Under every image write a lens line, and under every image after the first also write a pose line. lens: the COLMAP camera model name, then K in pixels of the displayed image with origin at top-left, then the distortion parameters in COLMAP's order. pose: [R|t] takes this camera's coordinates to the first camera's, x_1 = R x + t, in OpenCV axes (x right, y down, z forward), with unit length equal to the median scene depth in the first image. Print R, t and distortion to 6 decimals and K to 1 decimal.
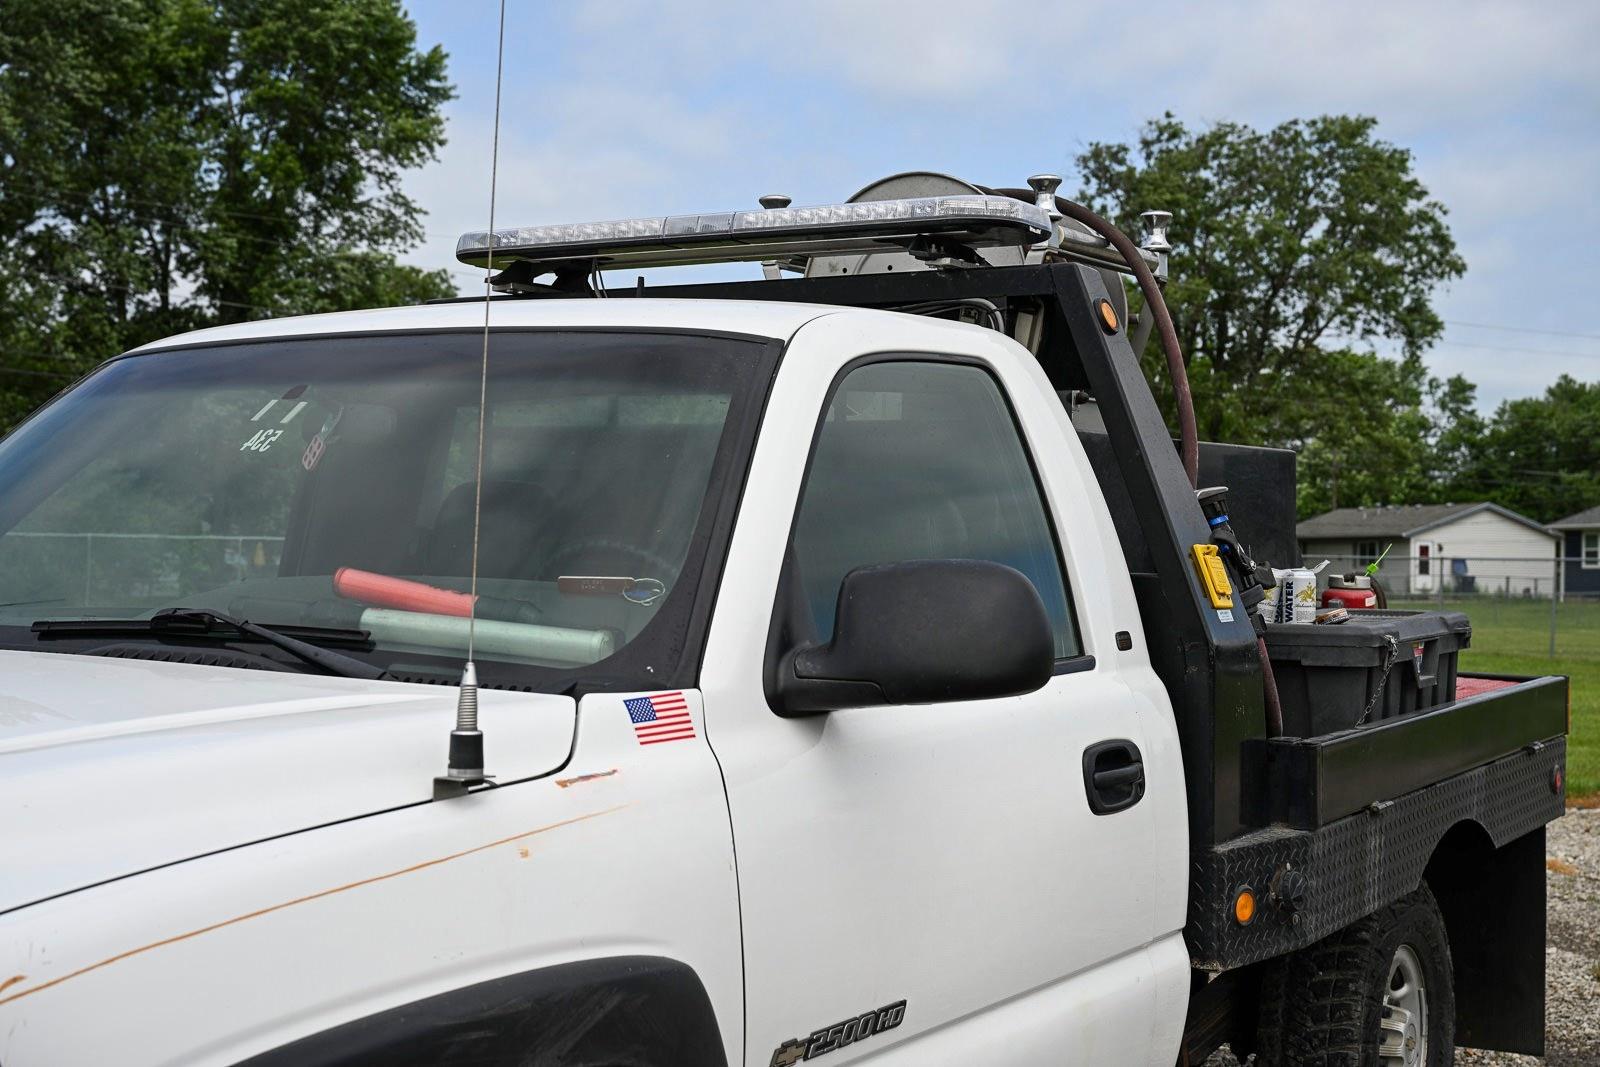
lens RADIAL K [[2157.9, 0, 797.8], [0, 2157.9, 560.0], [0, 0, 1]] dist [0.008353, -0.003913]
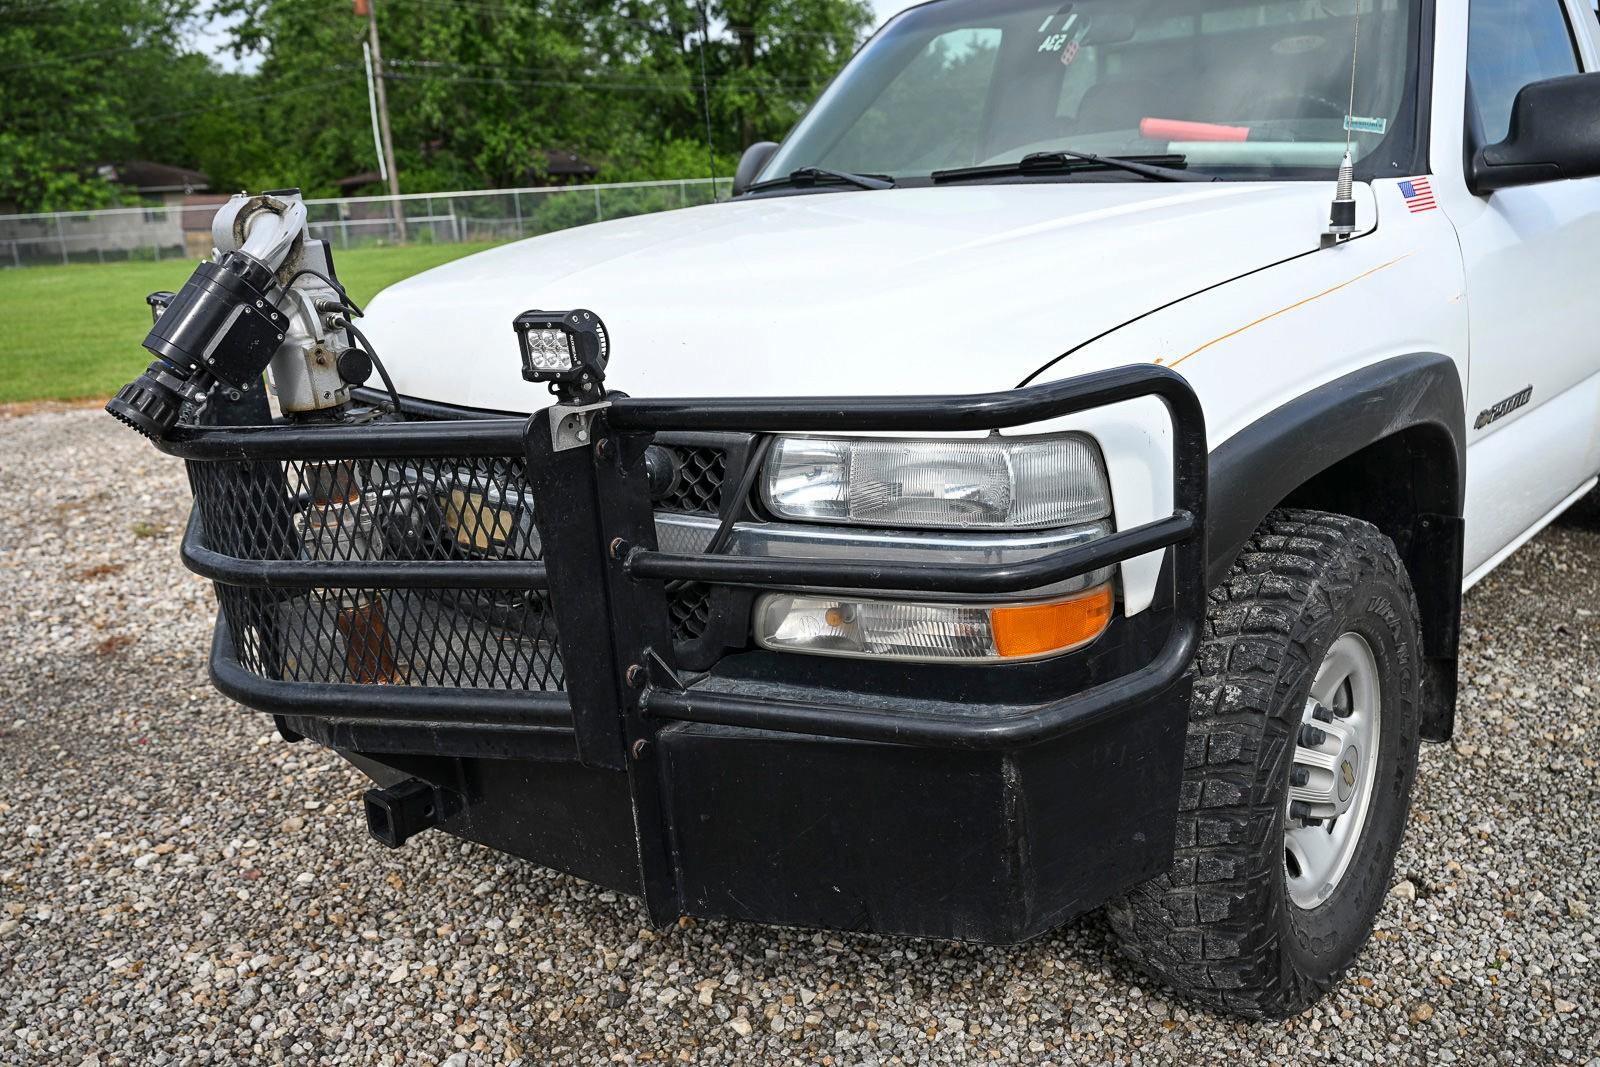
lens RADIAL K [[1262.6, 0, 800.0], [0, 1262.6, 533.5], [0, 0, 1]] dist [-0.009503, -0.002800]
pose [[0.973431, -0.011859, -0.228675, -0.139755], [0.073004, 0.962617, 0.260844, 0.020565], [0.217033, -0.270607, 0.937906, 0.022015]]
